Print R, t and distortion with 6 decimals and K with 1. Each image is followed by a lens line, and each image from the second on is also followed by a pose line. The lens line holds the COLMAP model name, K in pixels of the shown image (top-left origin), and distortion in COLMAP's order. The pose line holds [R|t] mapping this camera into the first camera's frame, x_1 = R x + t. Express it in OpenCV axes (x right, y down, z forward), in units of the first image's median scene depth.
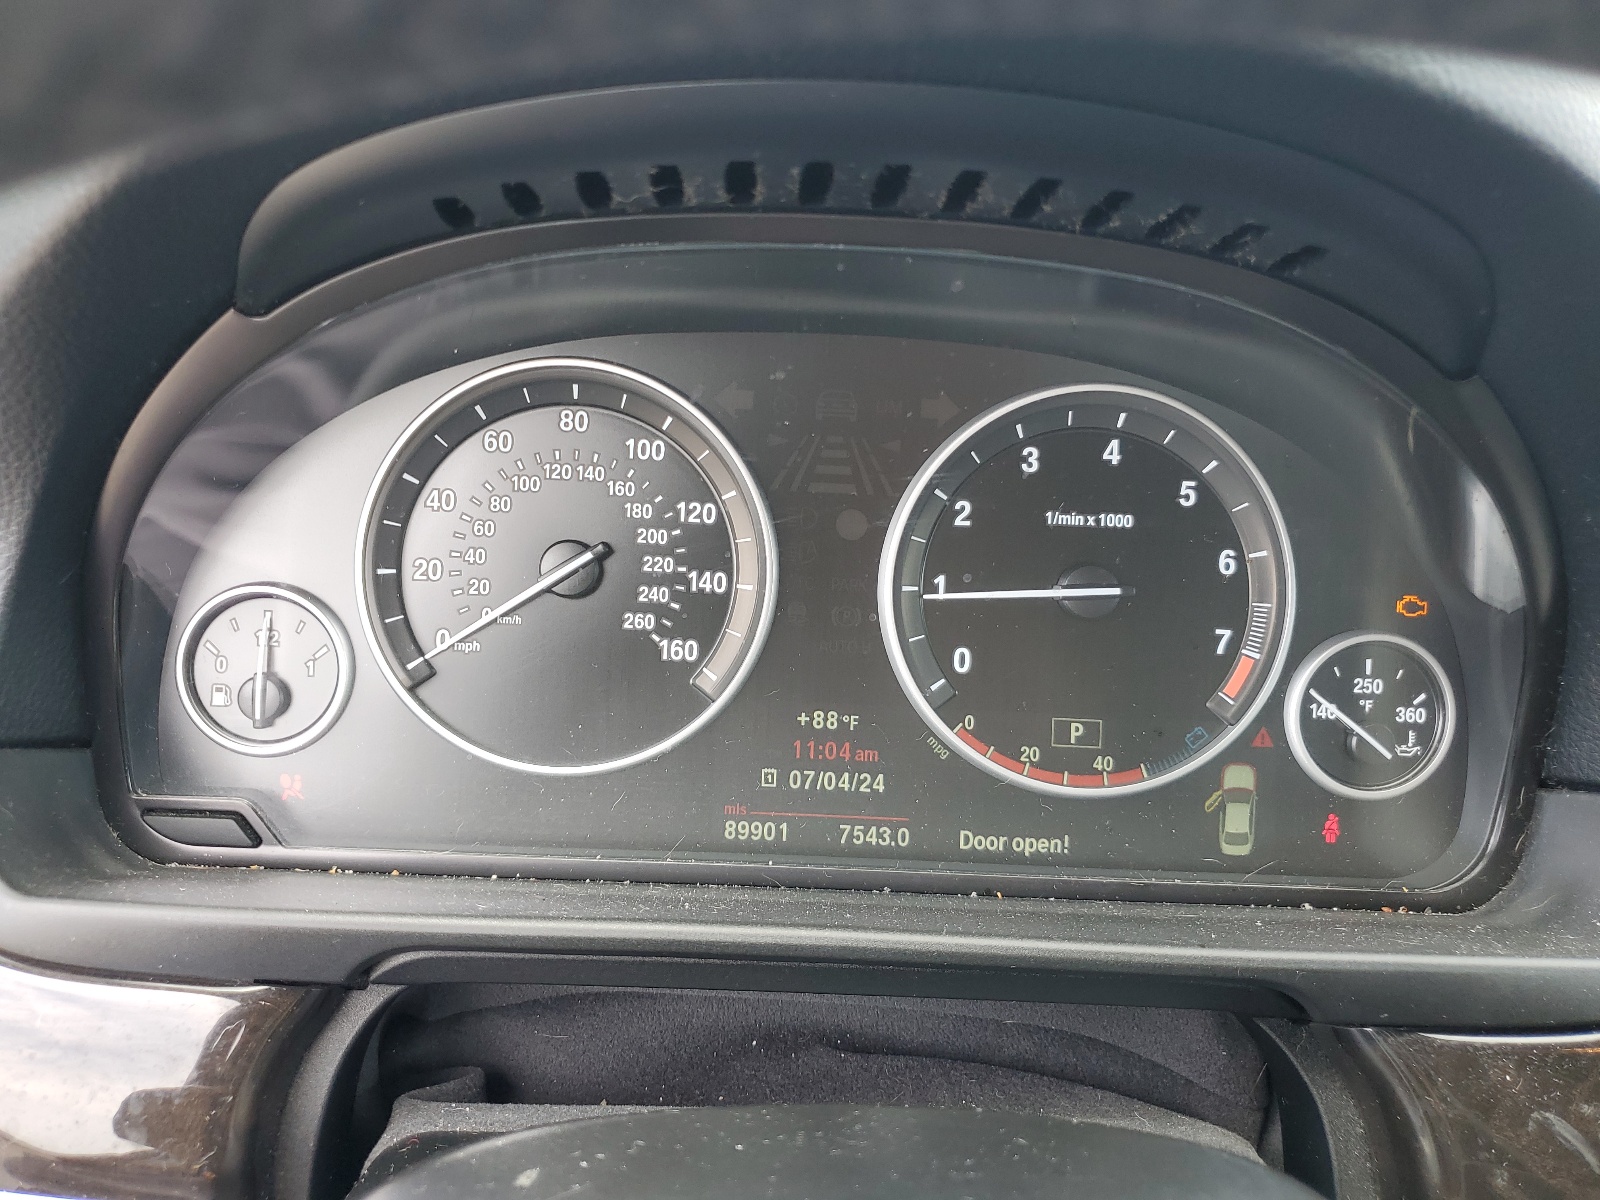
lens RADIAL K [[1214.7, 0, 800.5], [0, 1214.7, 600.3], [0, 0, 1]] dist [-0.003091, -0.000775]
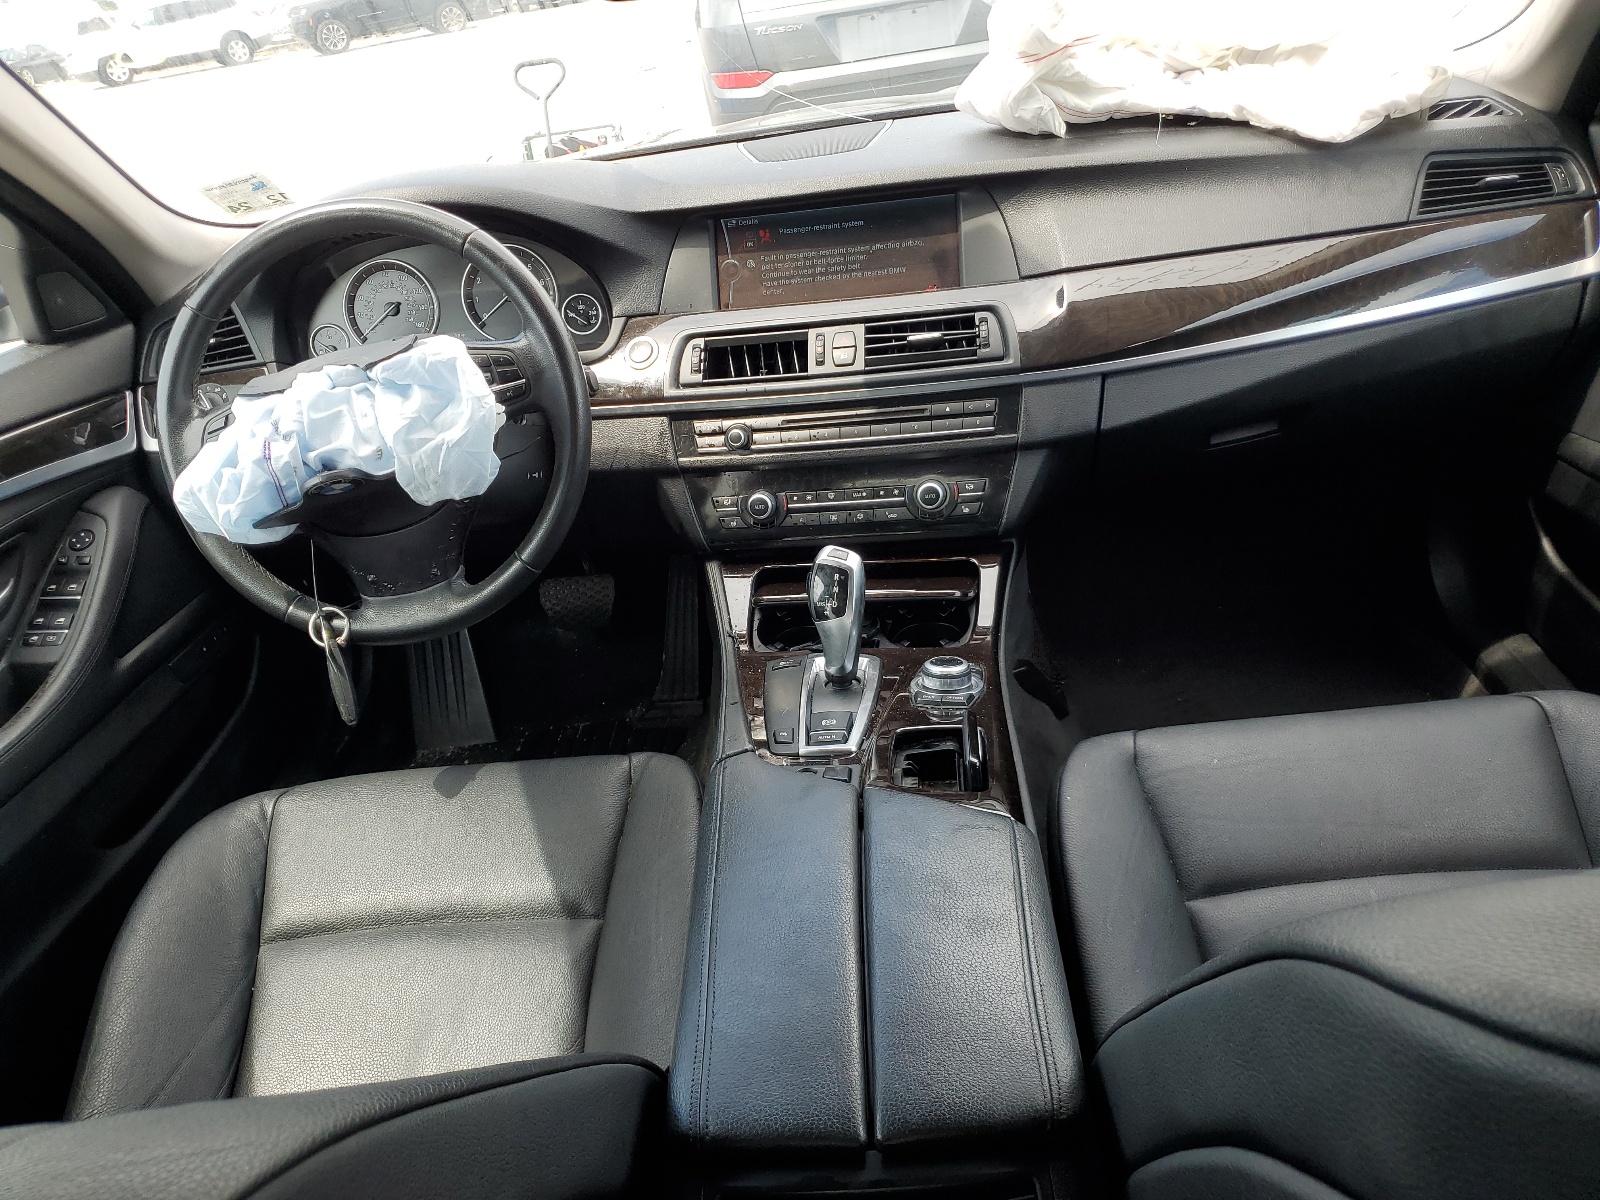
lens RADIAL K [[1214.7, 0, 799.7], [0, 1214.7, 600.5], [0, 0, 1]] dist [-0.003091, -0.000775]
pose [[0.986870, -0.154585, -0.046815, 1.275598], [0.159721, 0.977118, 0.140464, 0.605000], [0.024030, -0.146097, 0.988978, -3.375560]]
